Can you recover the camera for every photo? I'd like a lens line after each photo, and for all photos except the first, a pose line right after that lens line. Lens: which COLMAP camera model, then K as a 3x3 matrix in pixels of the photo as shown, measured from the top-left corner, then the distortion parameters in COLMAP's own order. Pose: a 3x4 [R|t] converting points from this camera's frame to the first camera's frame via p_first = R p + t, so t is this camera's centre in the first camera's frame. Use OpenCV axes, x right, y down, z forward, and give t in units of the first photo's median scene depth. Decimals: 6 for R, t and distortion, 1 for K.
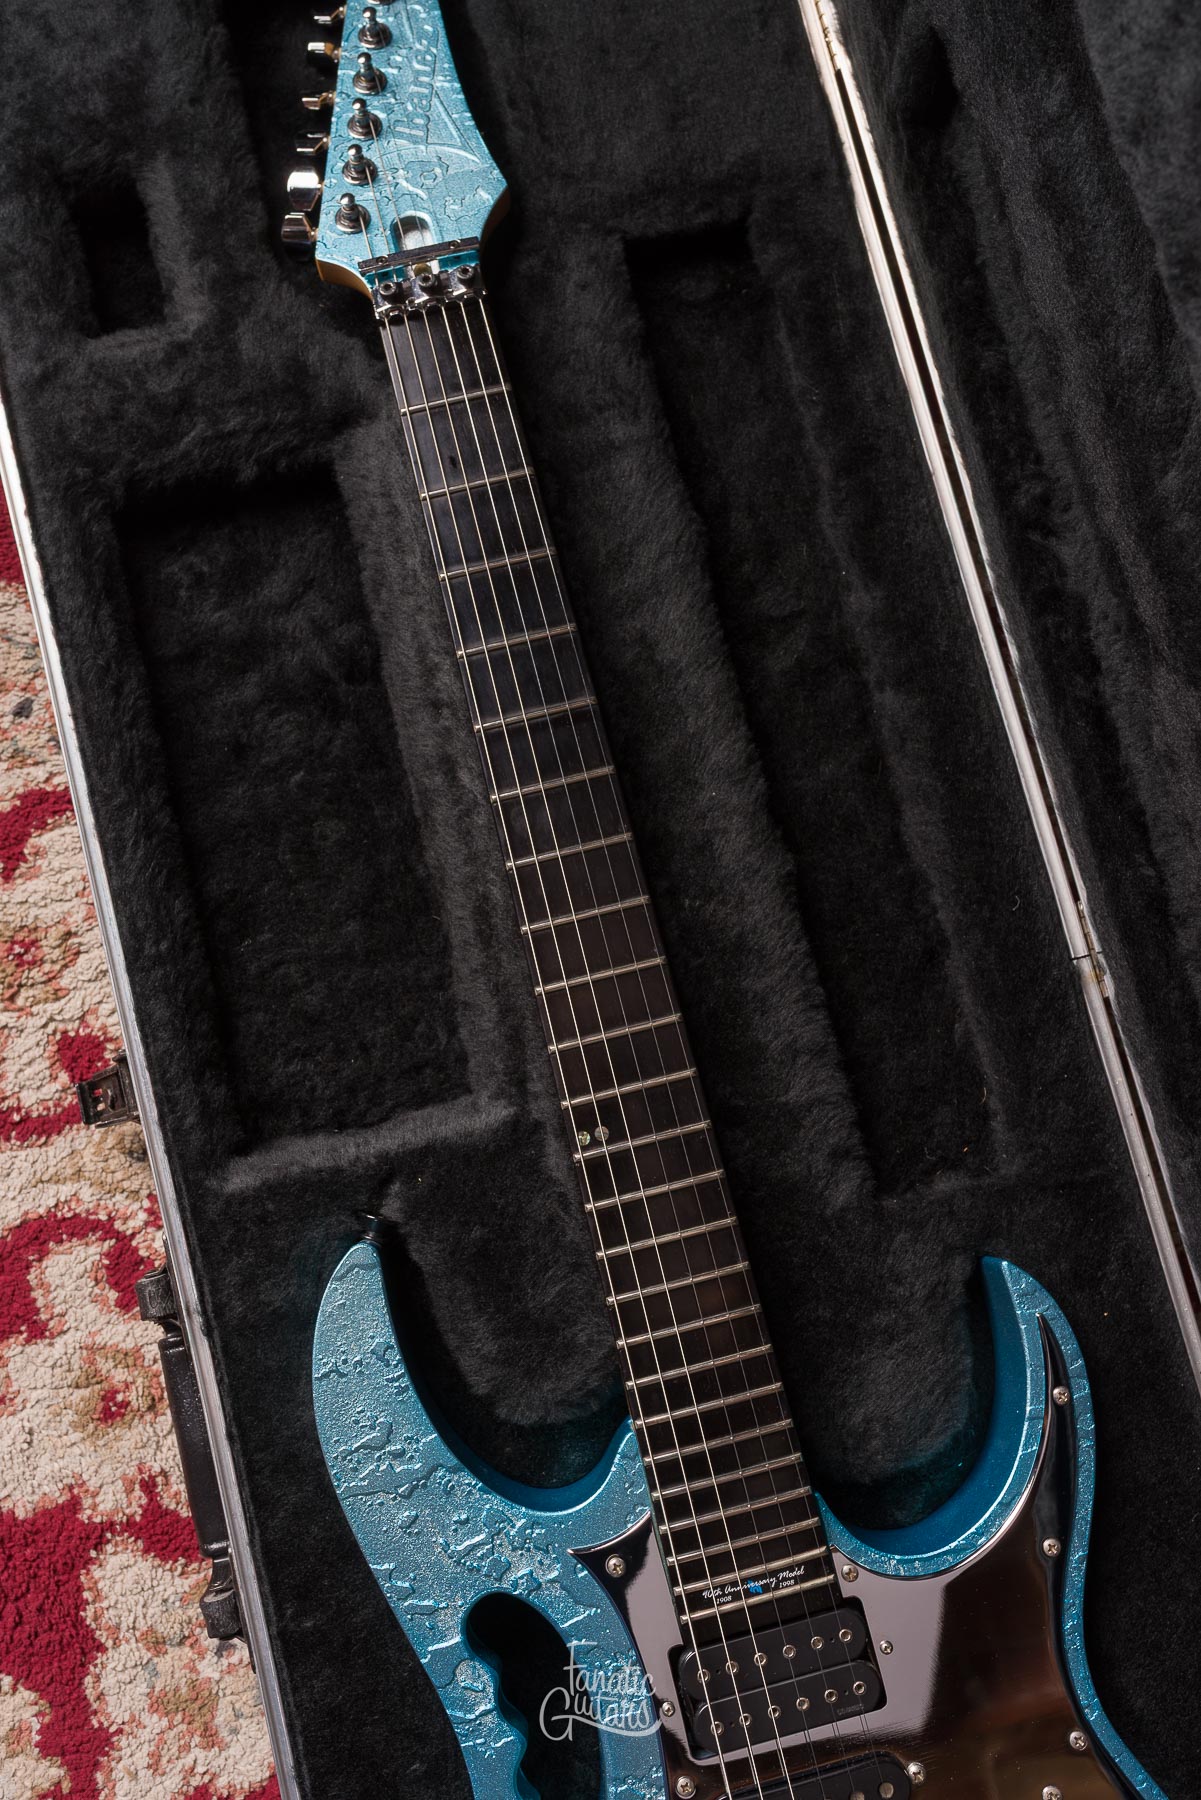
lens RADIAL K [[1764.0, 0, 606.9], [0, 1764.0, 892.0], [0, 0, 1]] dist [0.000823, 0.000000]
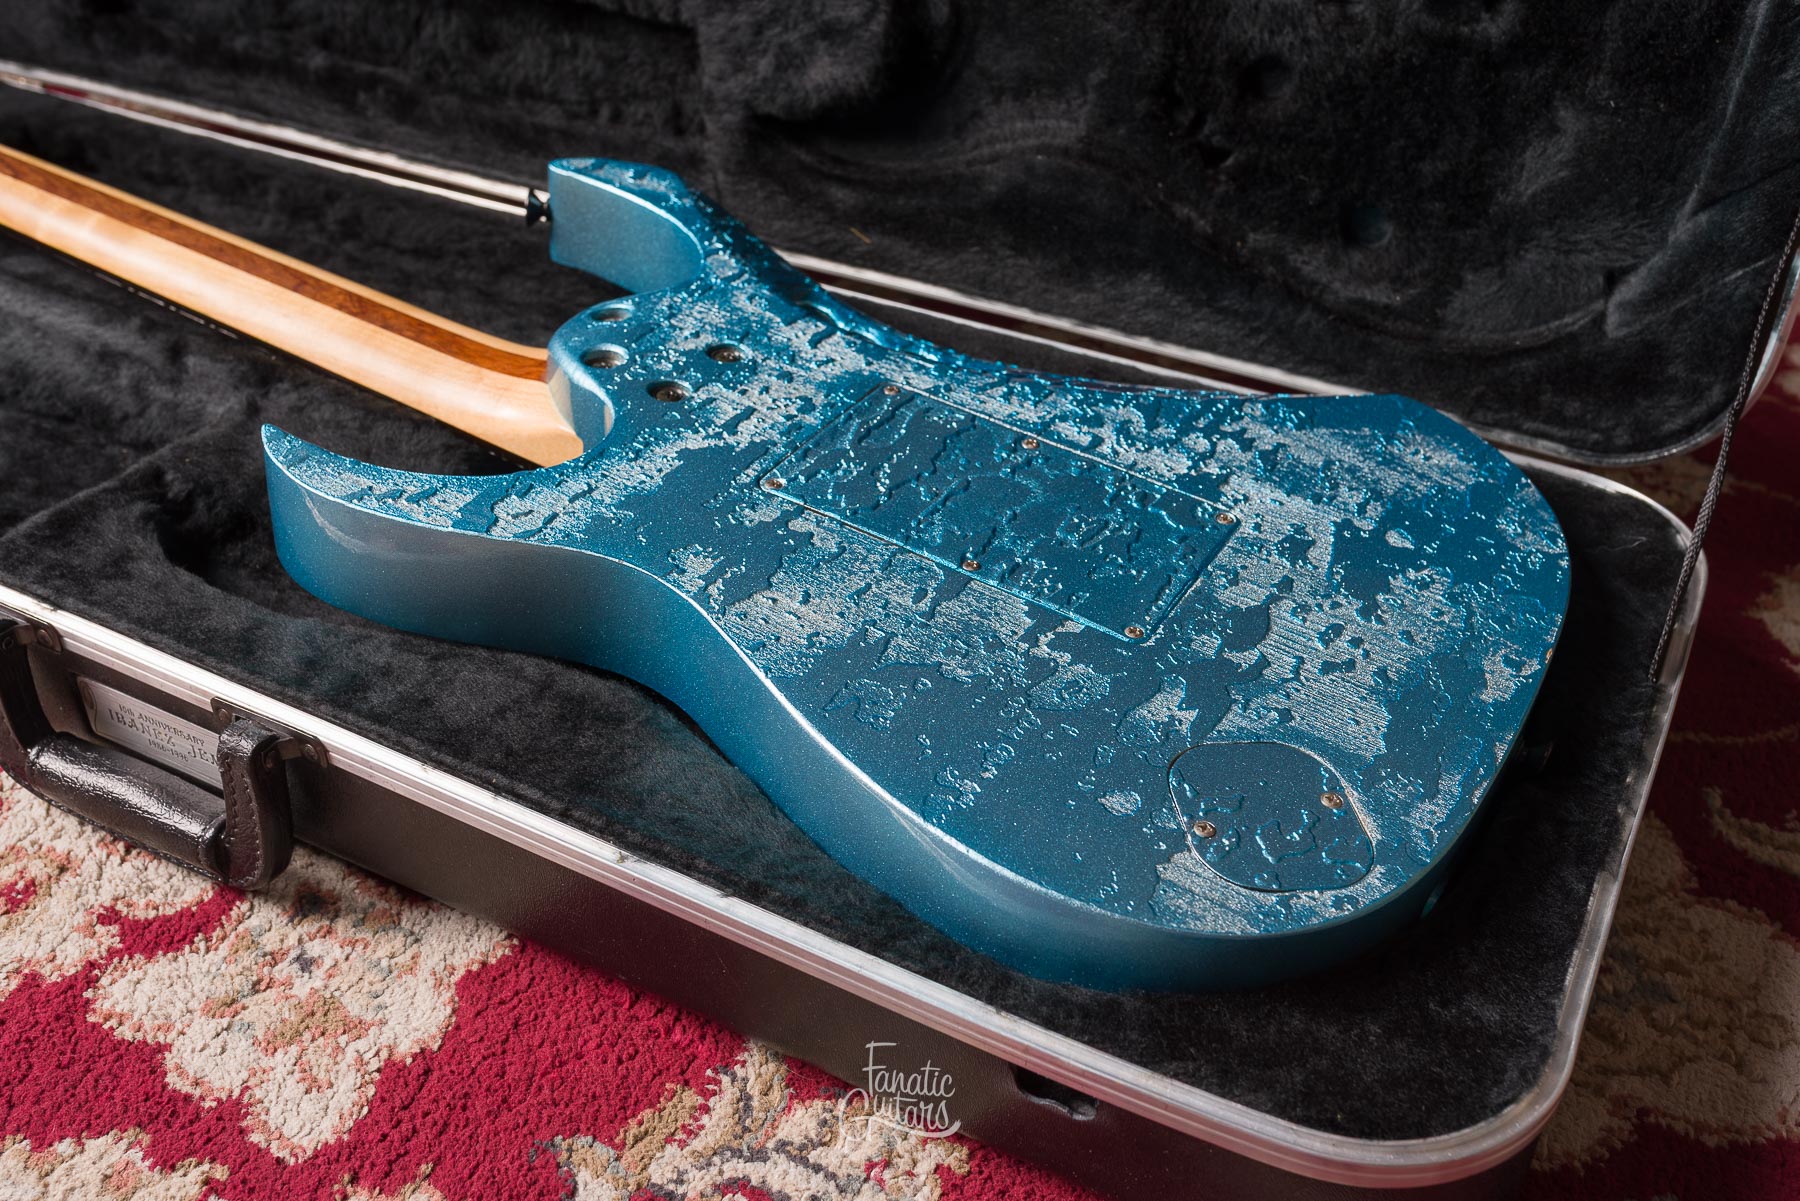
lens RADIAL K [[1764.0, 0, 899.9], [0, 1764.0, 604.2], [0, 0, 1]] dist [0.000823, 0.000000]
pose [[0.670284, -0.430414, 0.604535, -0.445358], [0.732957, 0.511479, -0.448513, 0.890205], [-0.116160, 0.743729, 0.658311, 0.331939]]
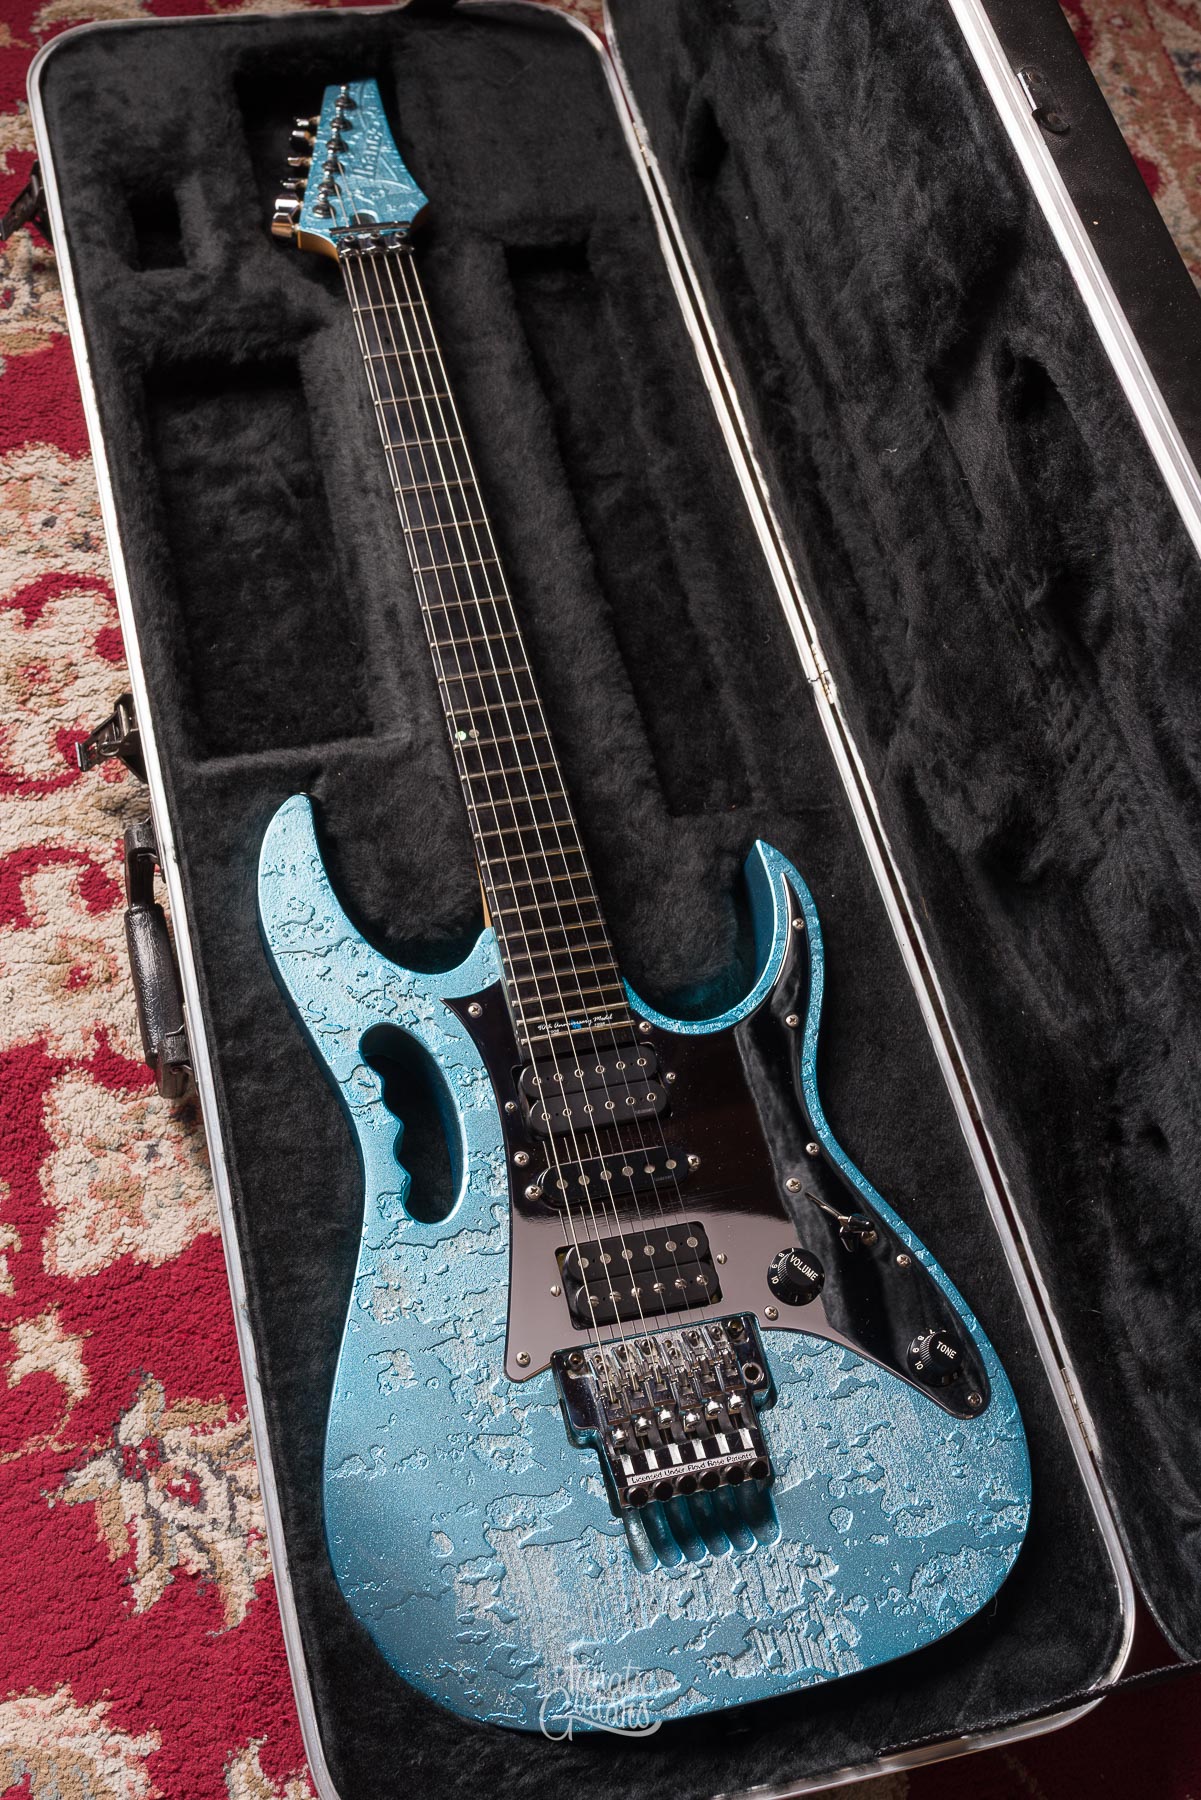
lens RADIAL K [[2123.3, 0, 512.0], [0, 2123.3, 836.0], [0, 0, 1]] dist [0.001178, 0.000000]
pose [[0.996747, 0.055401, 0.058528, -0.061934], [-0.032246, 0.939735, -0.340380, 0.720805], [-0.073858, 0.337386, 0.938465, -0.518390]]
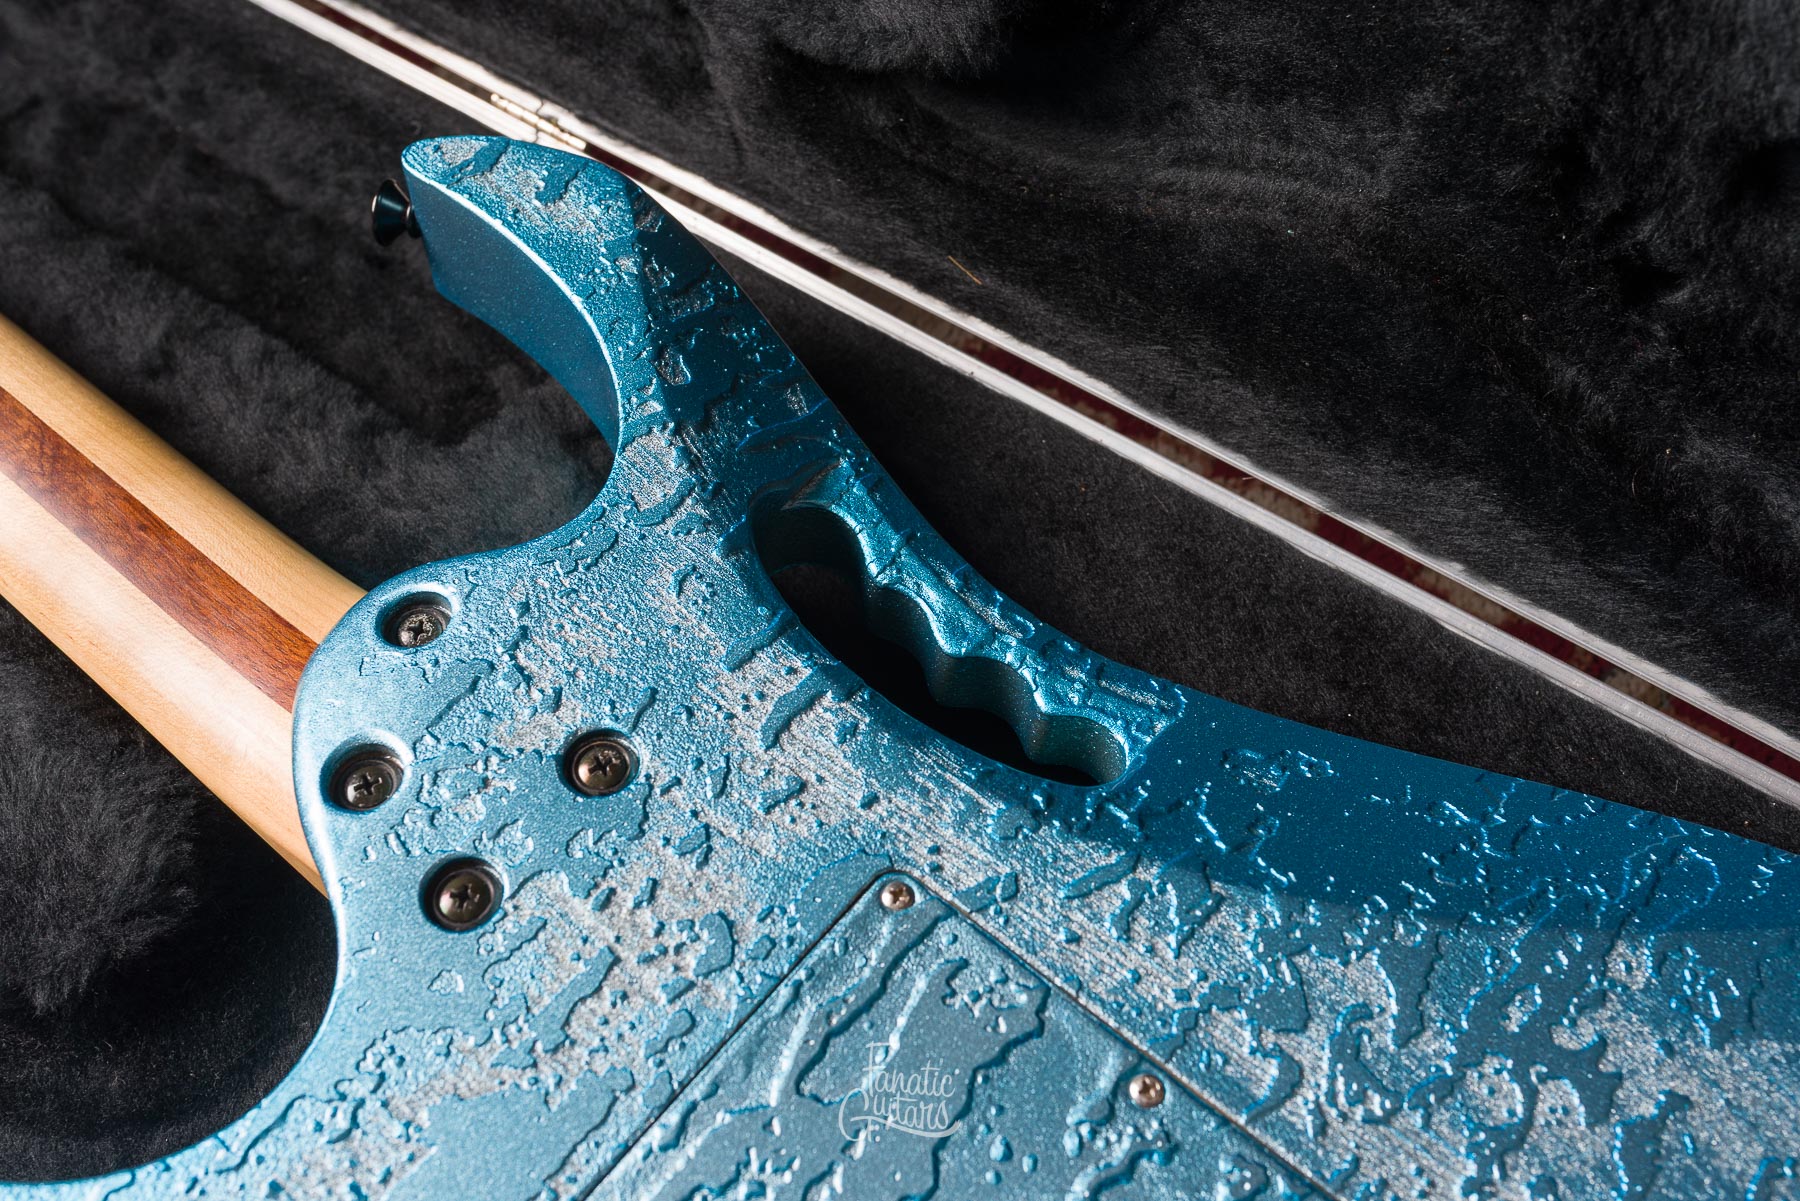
lens RADIAL K [[1764.0, 0, 900.2], [0, 1764.0, 607.0], [0, 0, 1]] dist [0.000823, 0.000000]
pose [[0.781912, -0.537235, 0.316216, 0.041034], [0.622480, 0.700257, -0.349512, 0.534147], [-0.033662, 0.470125, 0.881957, 0.402593]]
